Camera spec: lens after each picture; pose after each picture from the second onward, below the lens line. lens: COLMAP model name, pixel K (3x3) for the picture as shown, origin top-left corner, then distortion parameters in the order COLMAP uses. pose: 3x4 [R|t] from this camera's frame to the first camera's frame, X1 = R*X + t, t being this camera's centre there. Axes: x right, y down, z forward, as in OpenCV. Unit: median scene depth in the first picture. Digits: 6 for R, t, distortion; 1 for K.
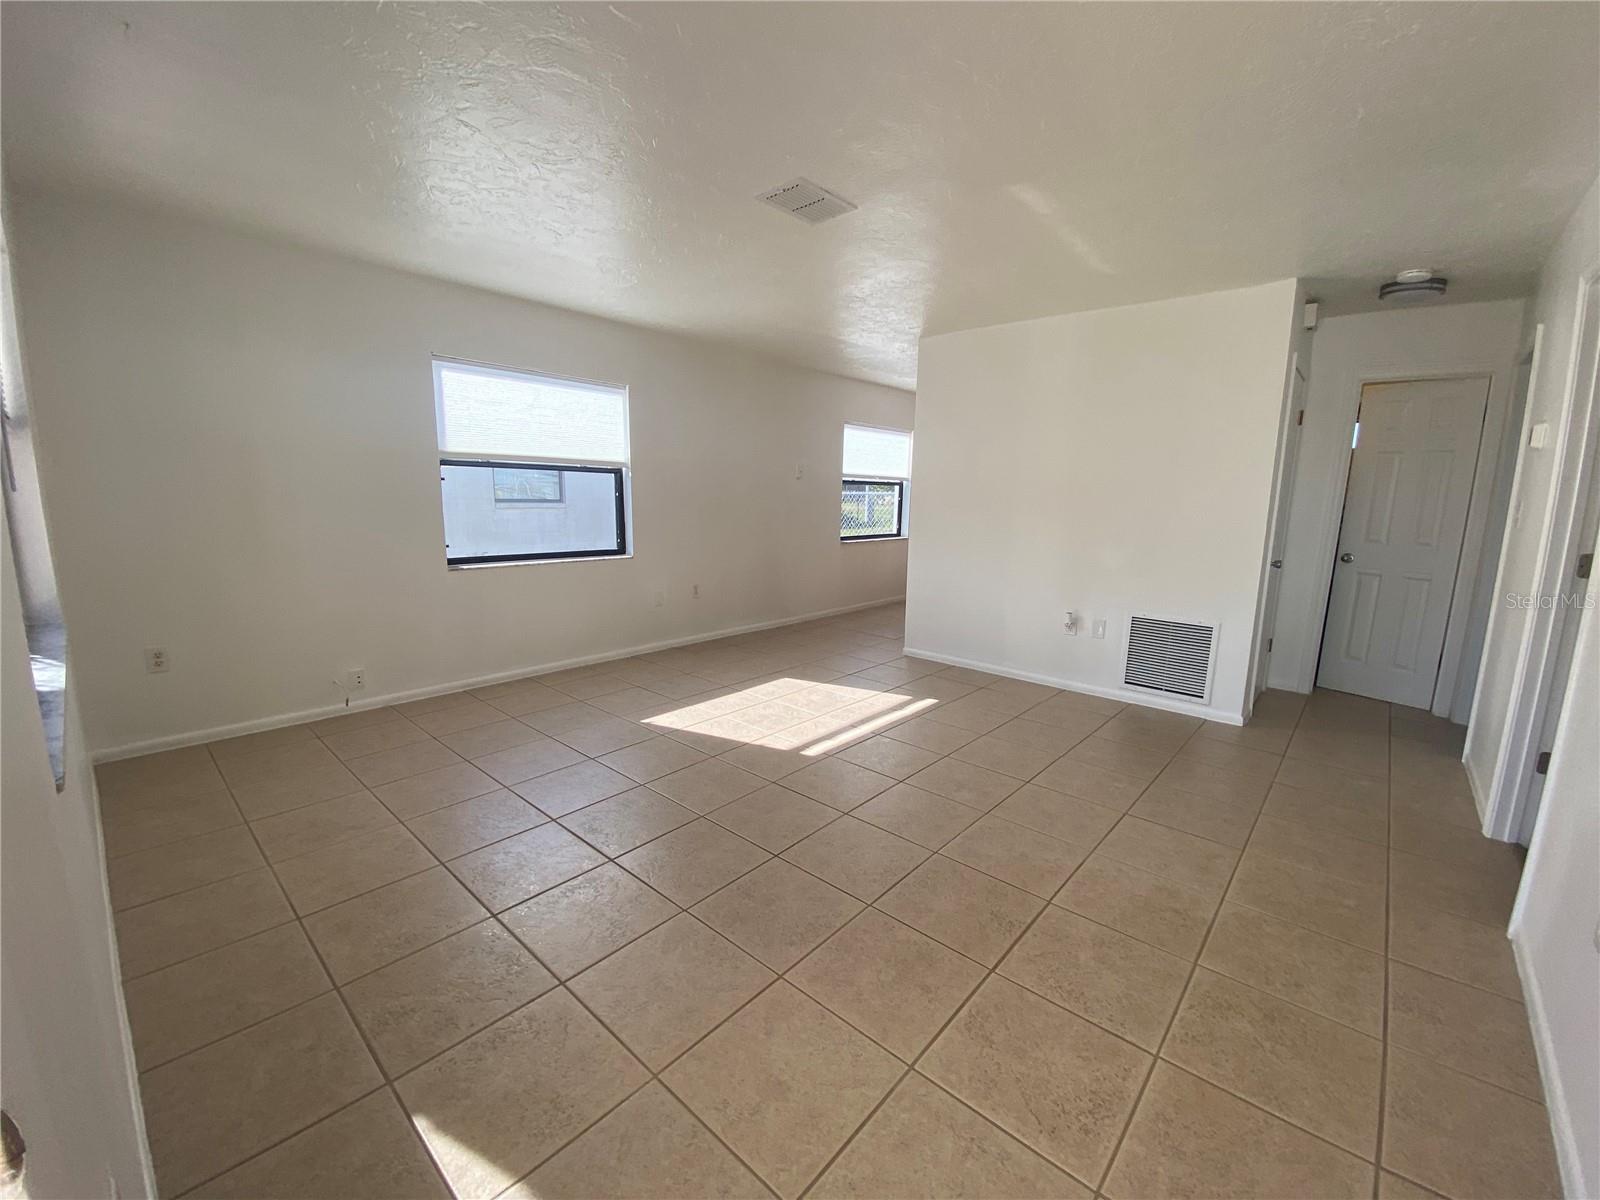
lens RADIAL K [[648.2, 0, 789.9], [0, 648.2, 598.6], [0, 0, 1]] dist [0.002044, -0.012295]
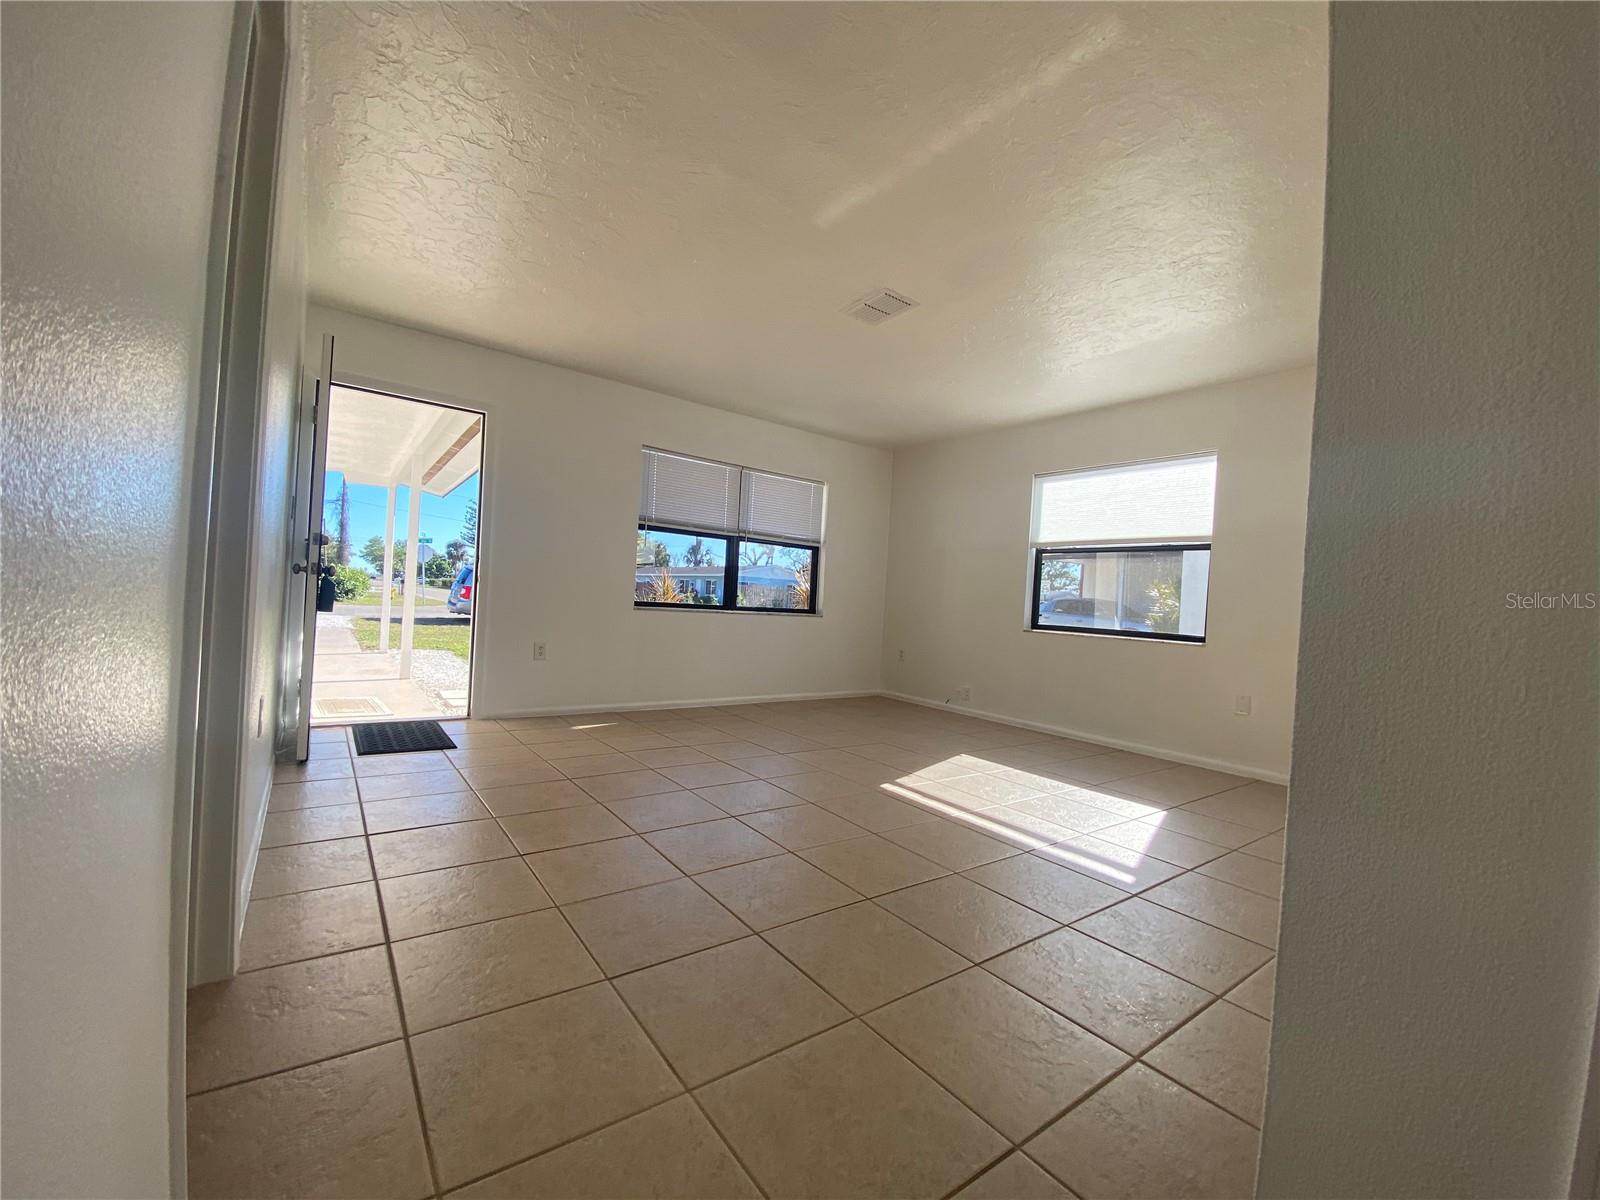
lens RADIAL K [[640.3, 0, 800.9], [0, 640.3, 608.0], [0, 0, 1]] dist [0.035097, -0.037137]
pose [[-0.179479, -0.020114, -0.983556, 1.214551], [-0.233820, 0.972013, 0.022790, -0.023239], [0.955571, 0.234066, -0.179159, 1.162476]]
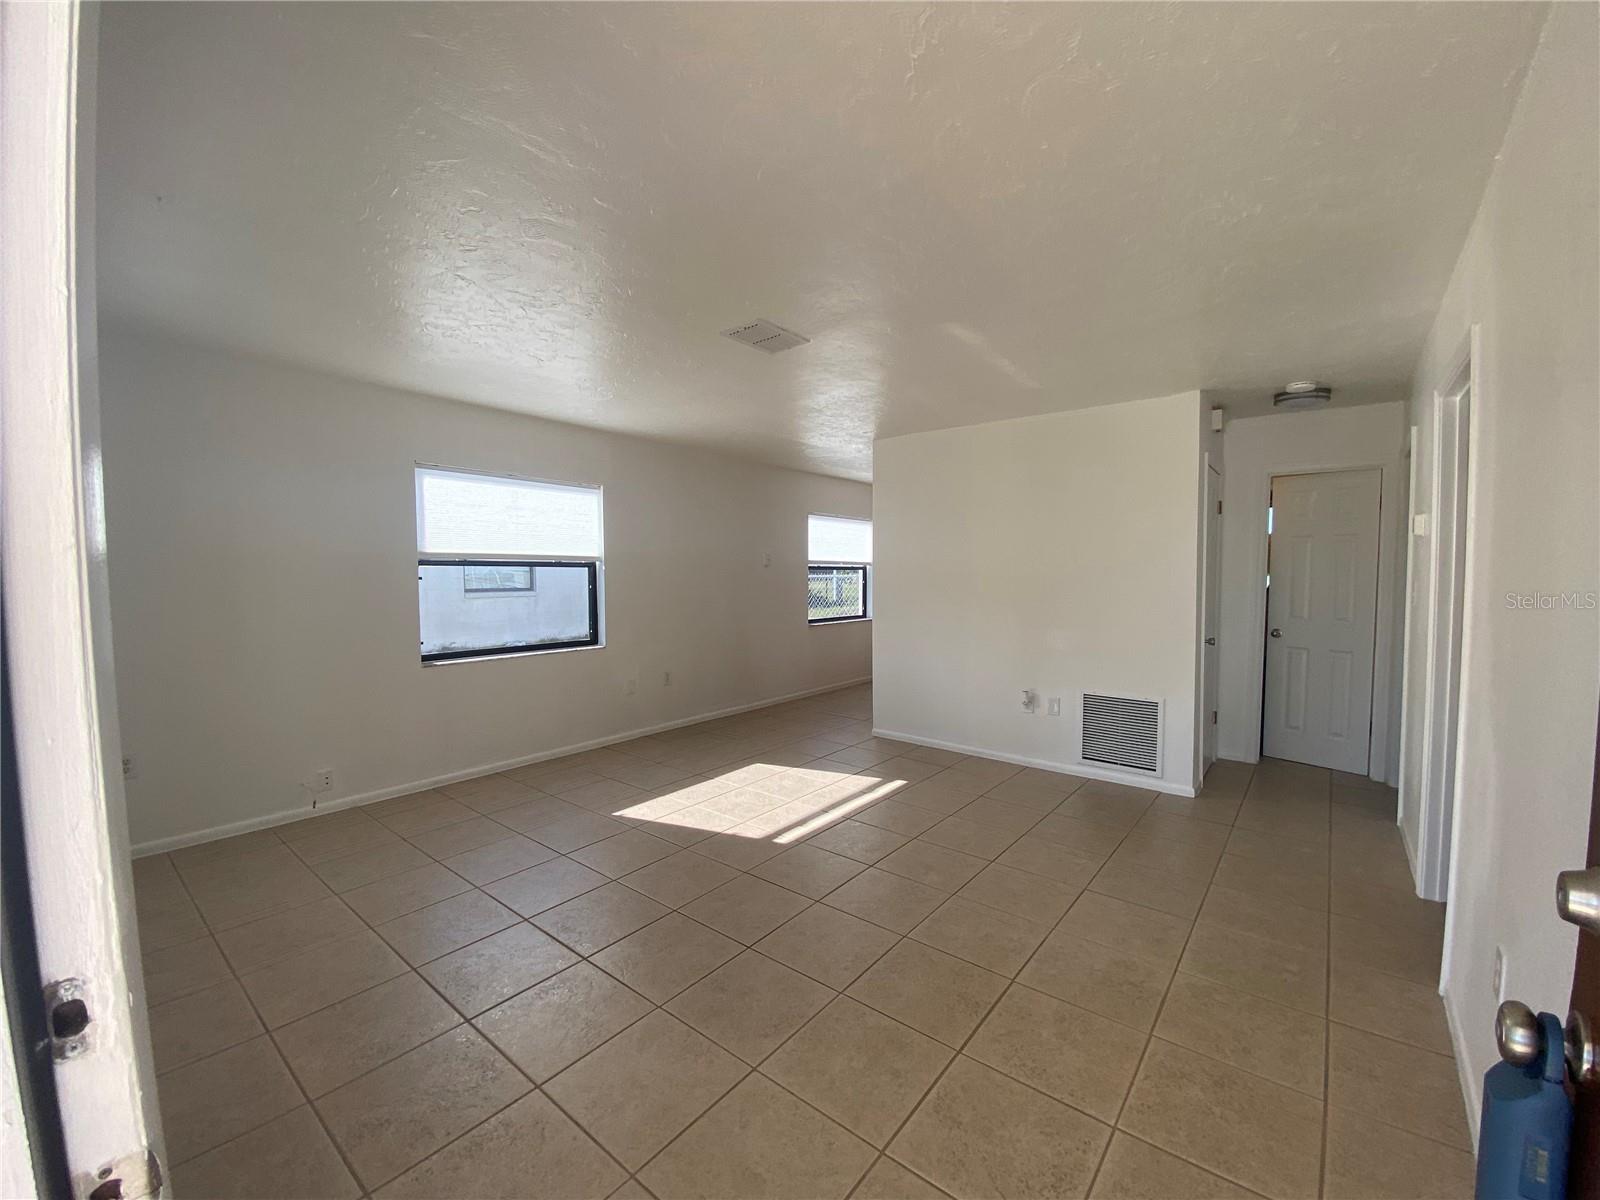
lens RADIAL K [[648.2, 0, 789.9], [0, 648.2, 598.6], [0, 0, 1]] dist [0.002044, -0.012295]
pose [[0.998695, -0.021374, 0.046392, 0.006172], [0.026857, 0.992292, -0.120976, -0.018118], [-0.043449, 0.122065, 0.991571, -0.067641]]
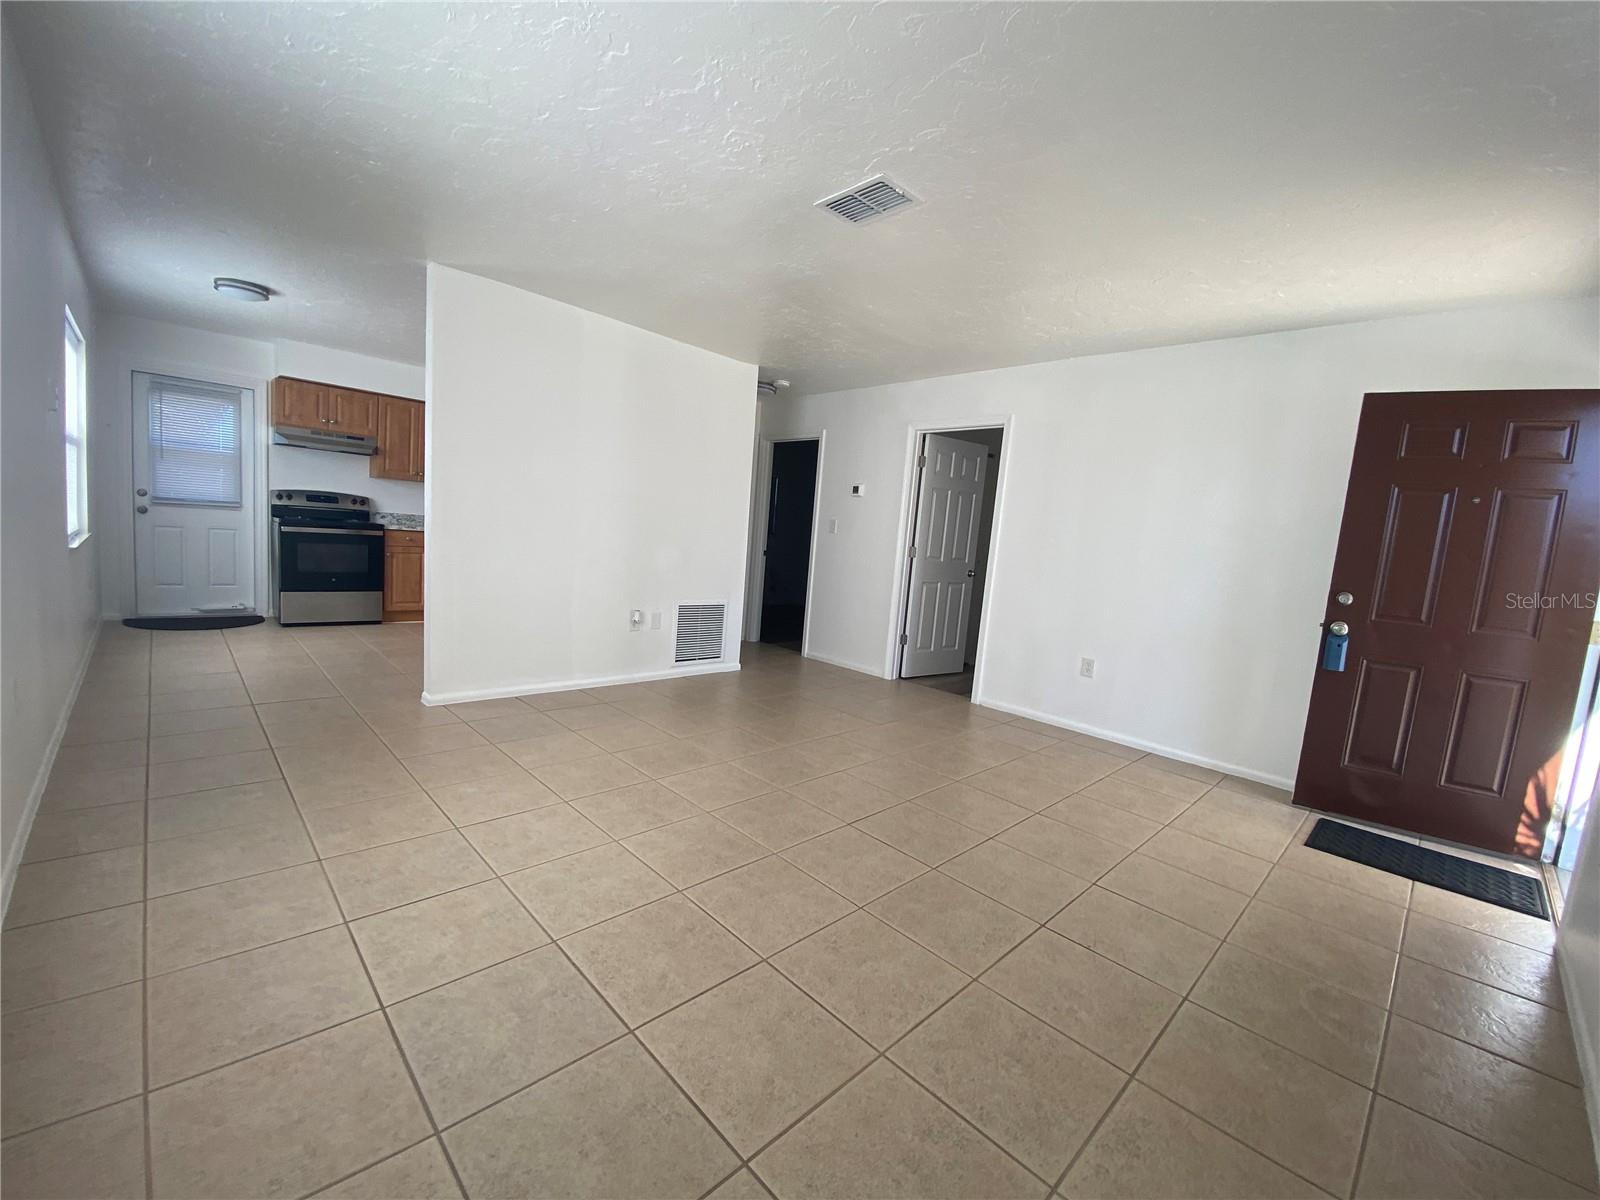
lens RADIAL K [[648.2, 0, 789.9], [0, 648.2, 598.6], [0, 0, 1]] dist [0.002044, -0.012295]
pose [[0.081028, -0.120143, 0.989444, -0.962812], [0.089255, 0.989595, 0.112852, -0.153860], [-0.992707, 0.079168, 0.090908, 1.032820]]
